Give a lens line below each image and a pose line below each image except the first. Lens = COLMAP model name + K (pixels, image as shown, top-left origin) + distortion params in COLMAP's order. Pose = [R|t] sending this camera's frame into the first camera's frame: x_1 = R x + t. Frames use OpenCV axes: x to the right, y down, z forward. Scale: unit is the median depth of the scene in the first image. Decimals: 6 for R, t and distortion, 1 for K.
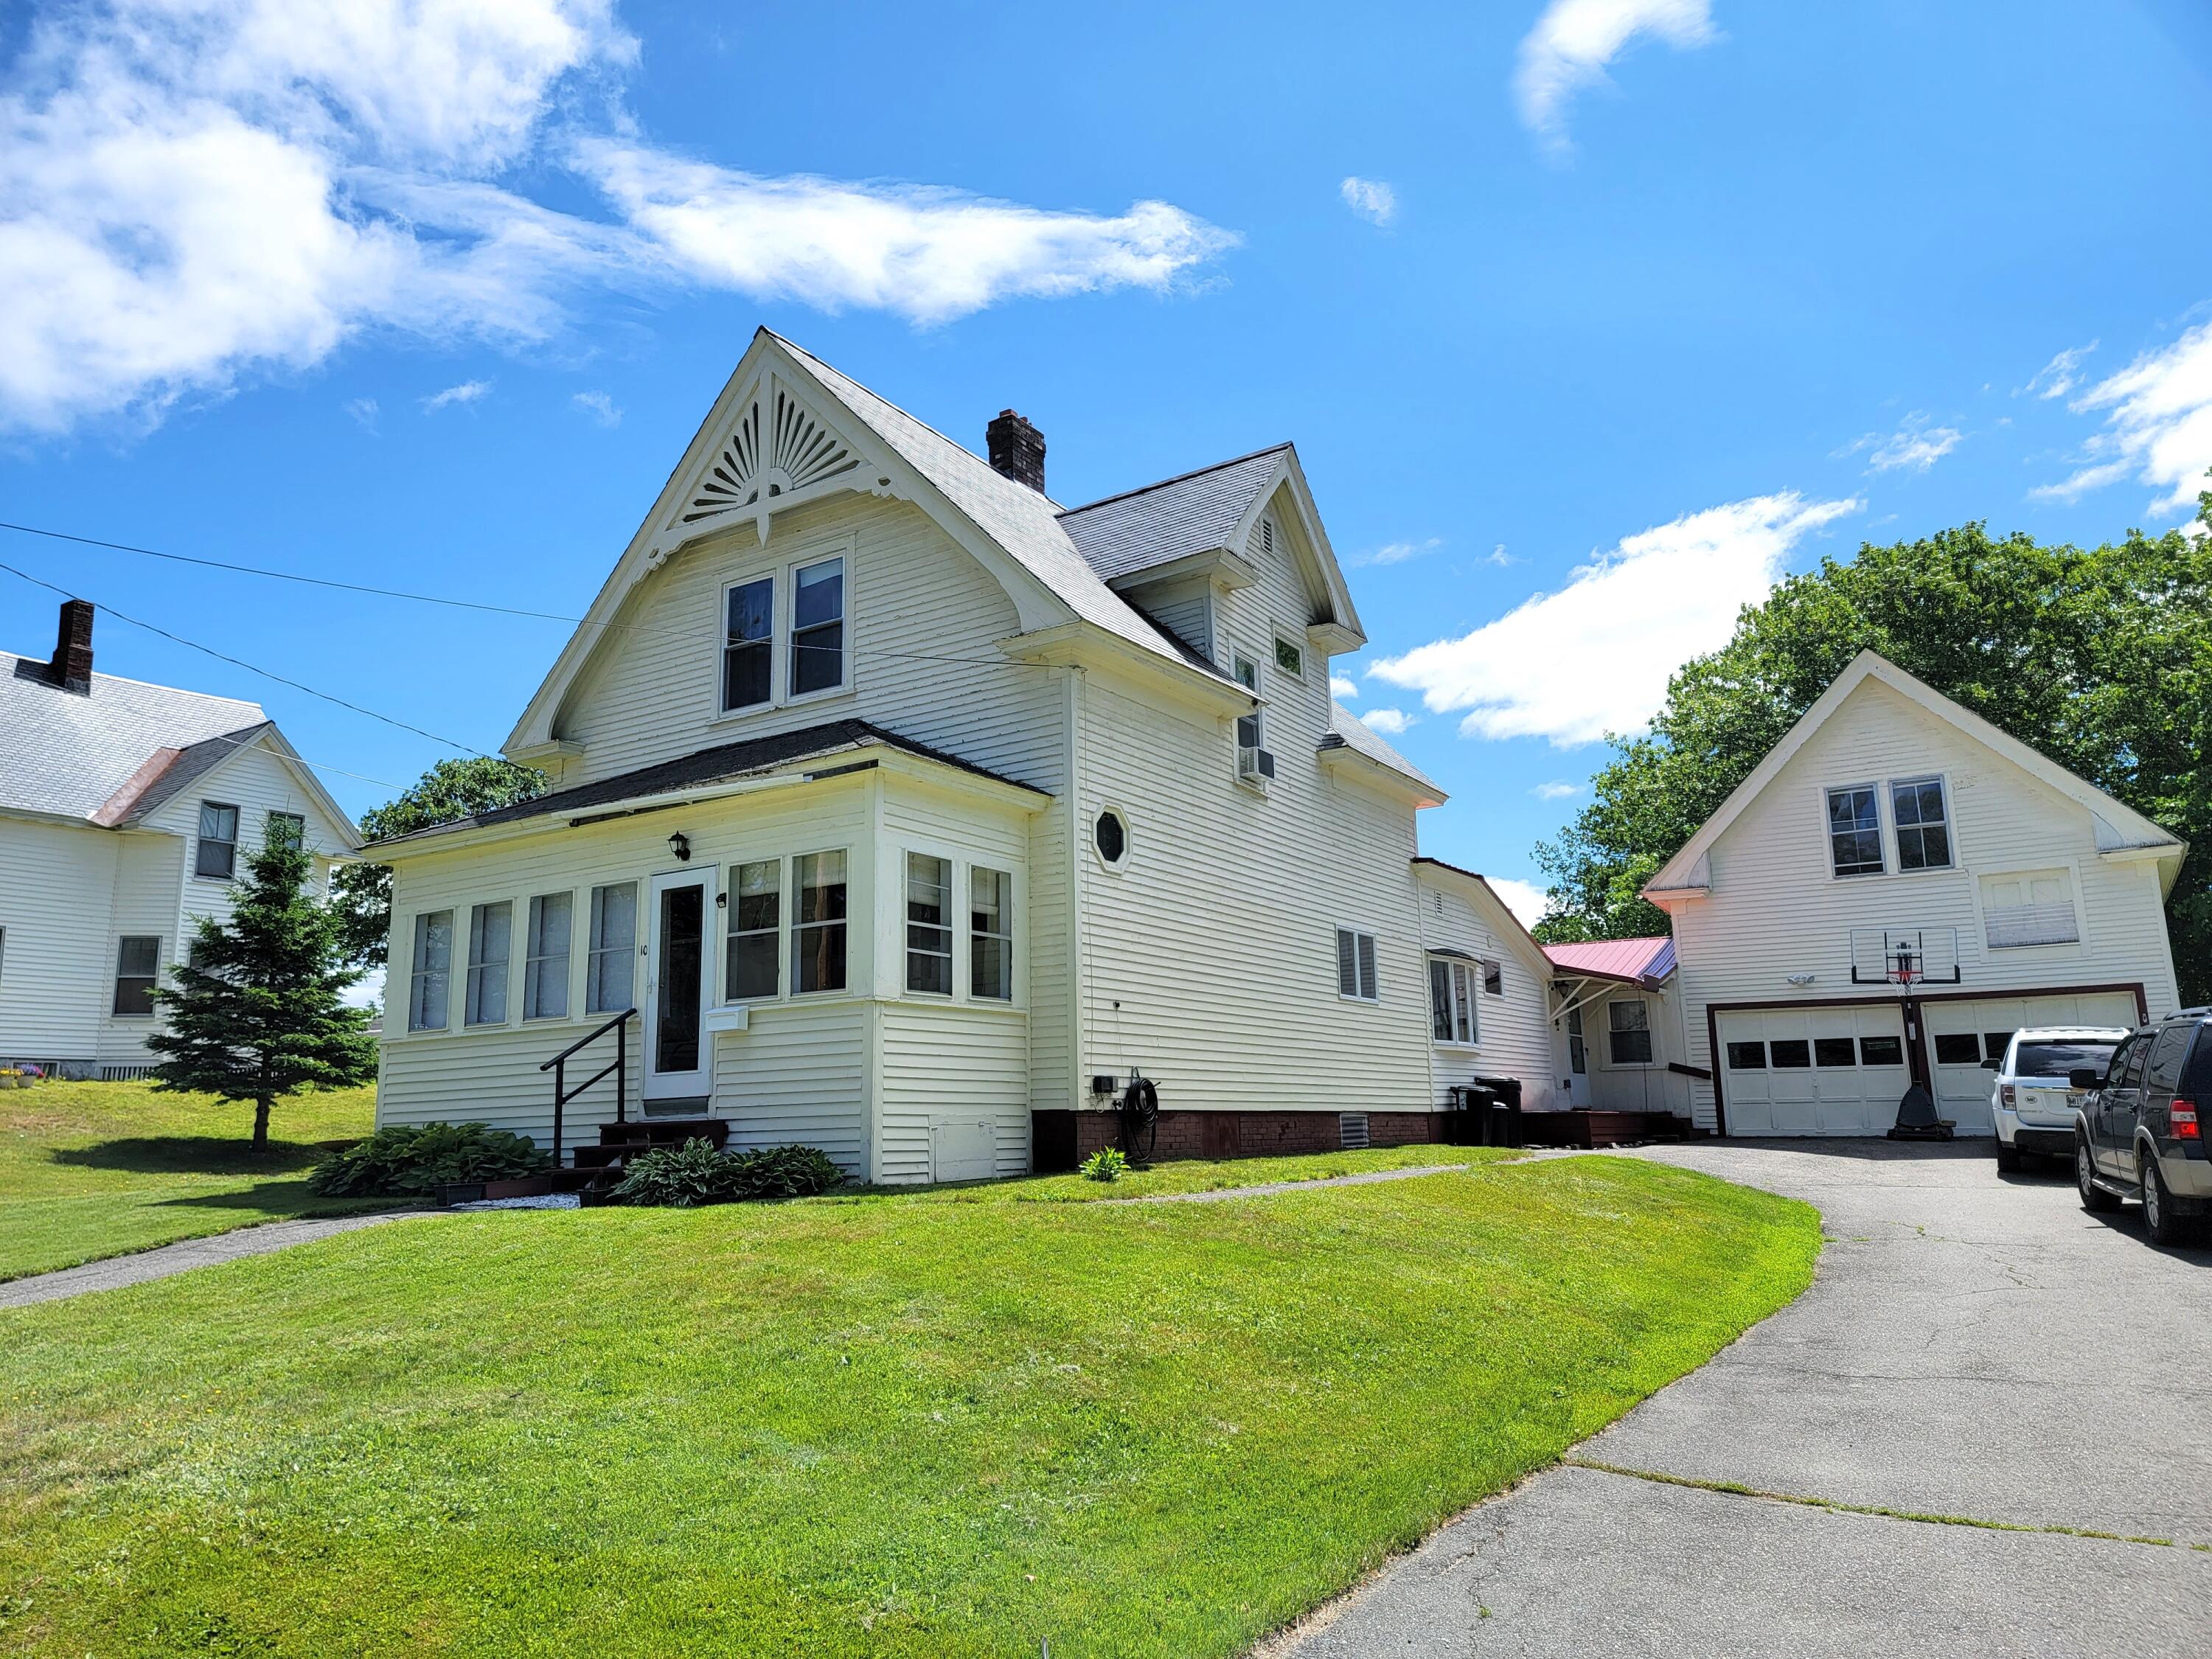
lens RADIAL K [[1571.6, 0, 1106.0], [0, 1571.6, 829.5], [0, 0, 1]] dist [0.094002, -0.098781]
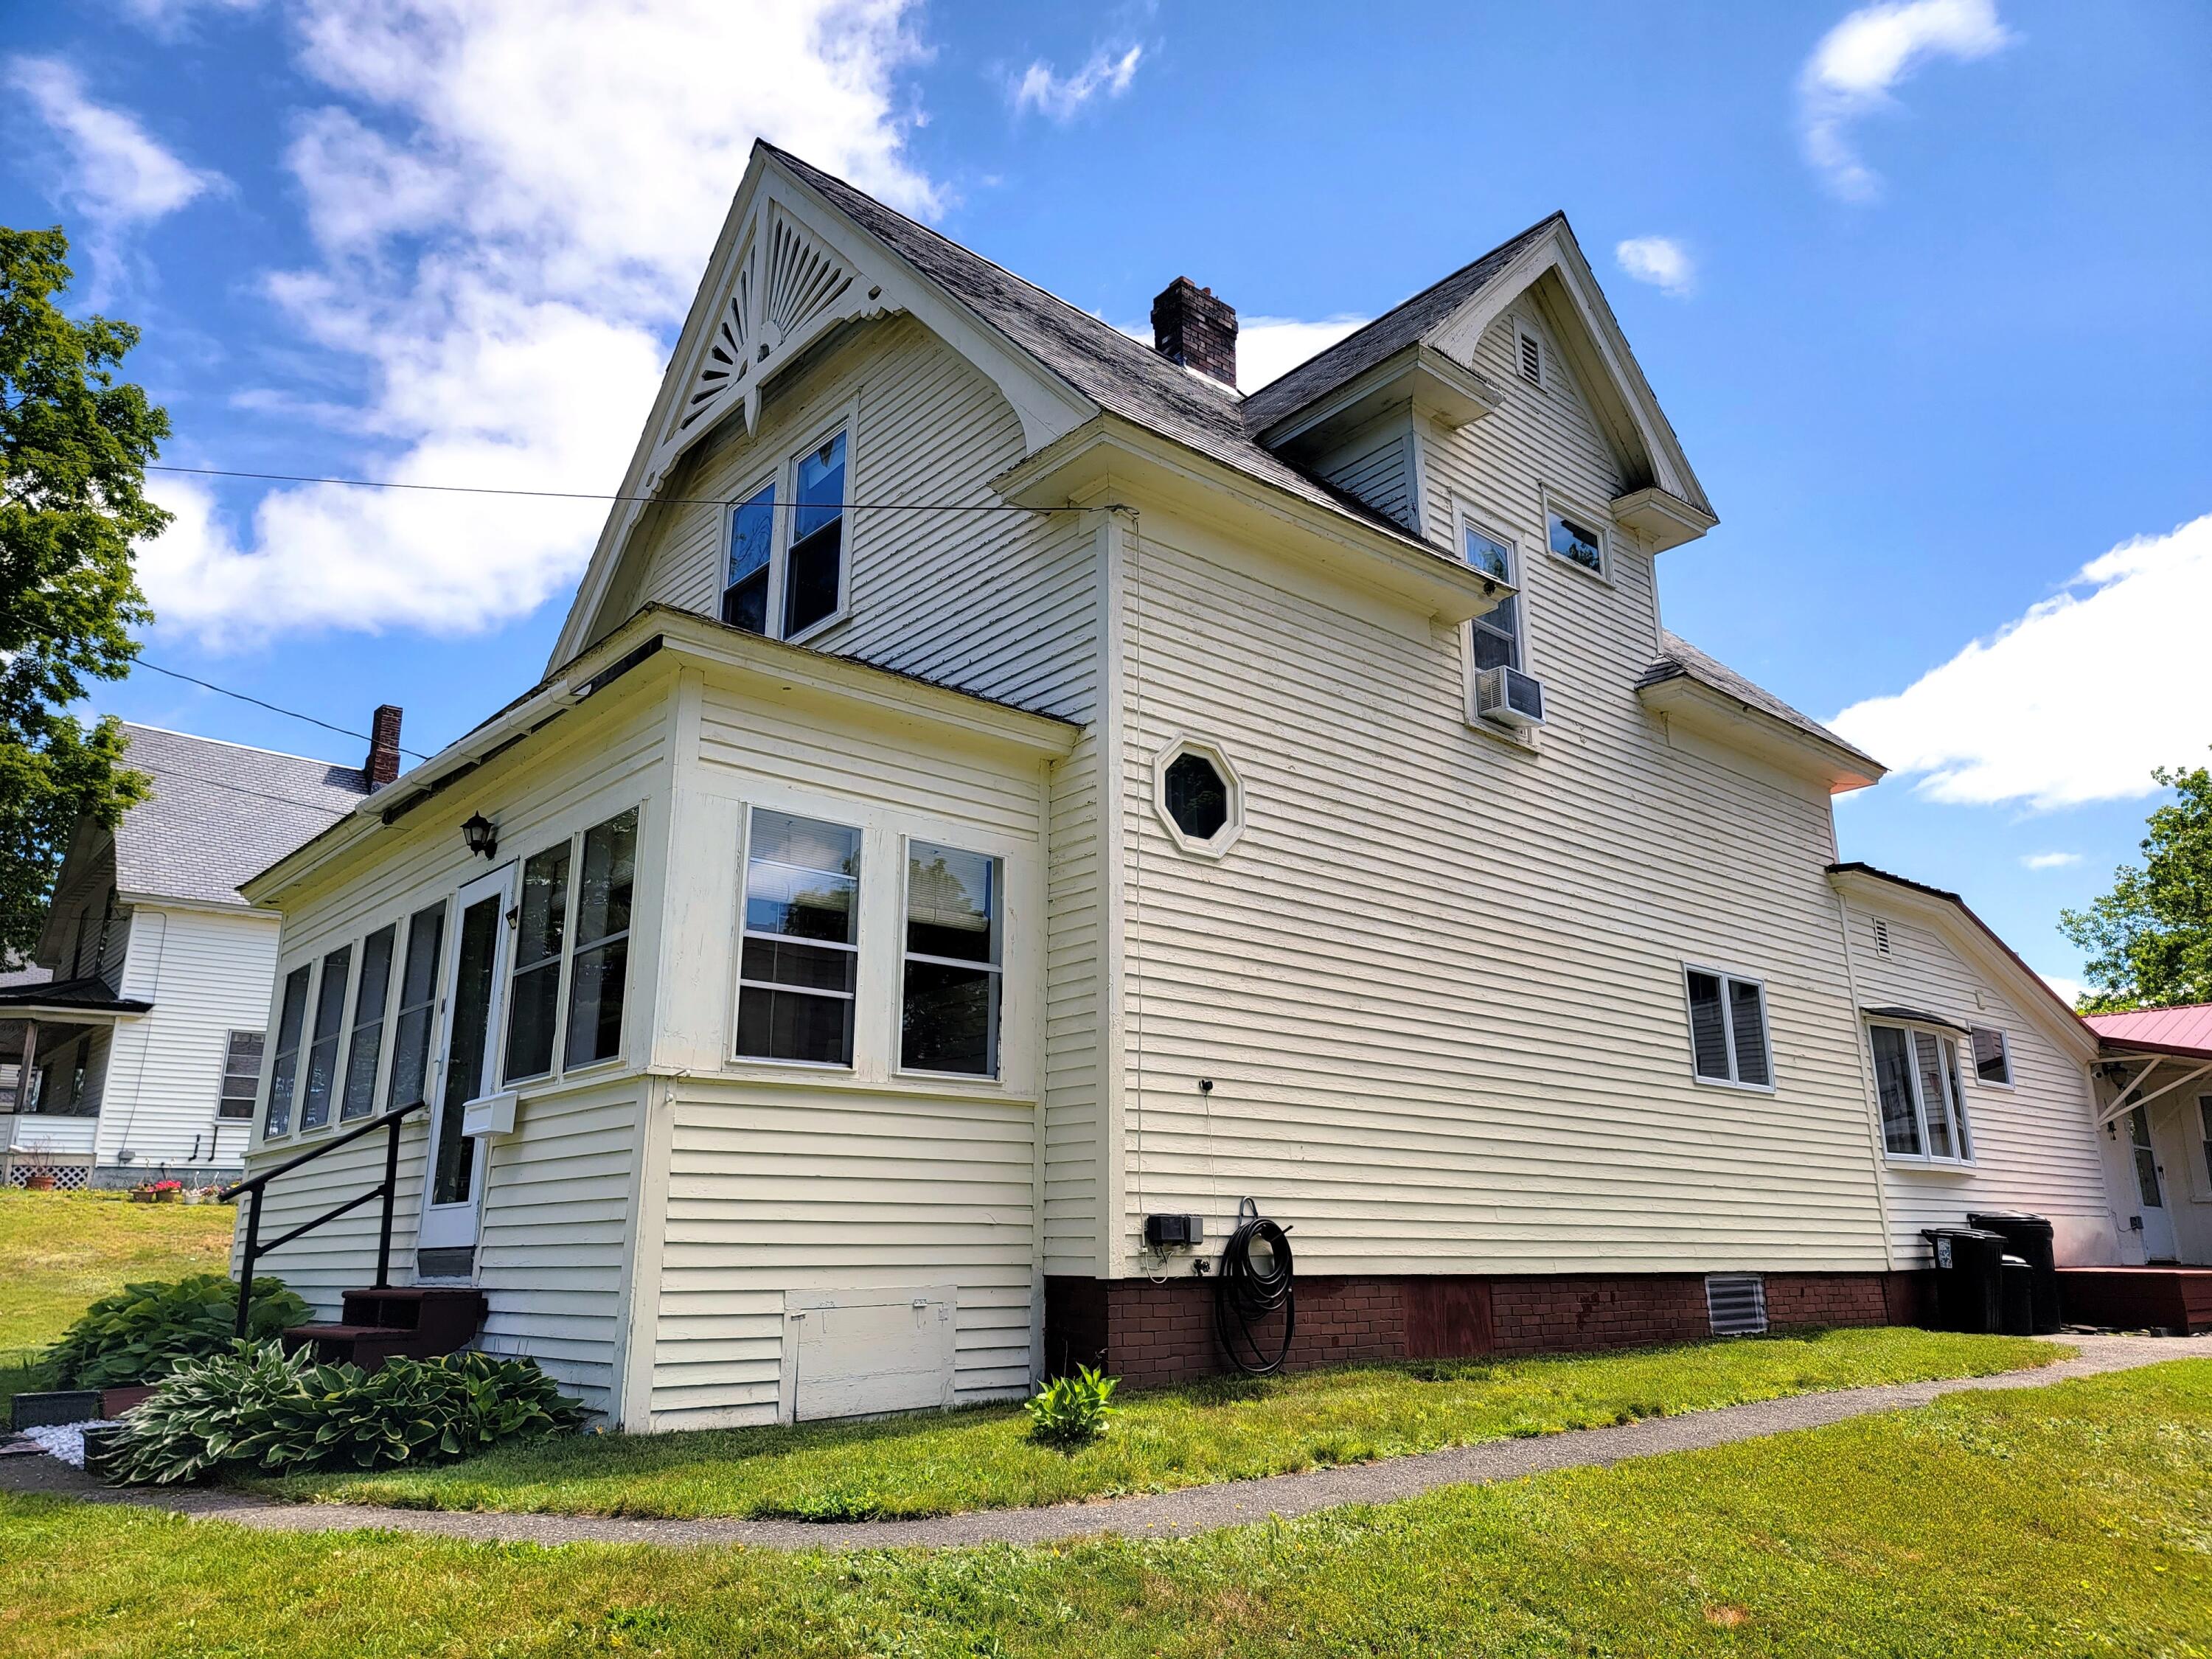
lens RADIAL K [[1571.6, 0, 1106.0], [0, 1571.6, 829.5], [0, 0, 1]] dist [0.094002, -0.098781]
pose [[0.961522, -0.055184, -0.269128, 0.118836], [0.036553, 0.996606, -0.073757, 0.055261], [0.272285, 0.061082, 0.960276, 0.404607]]
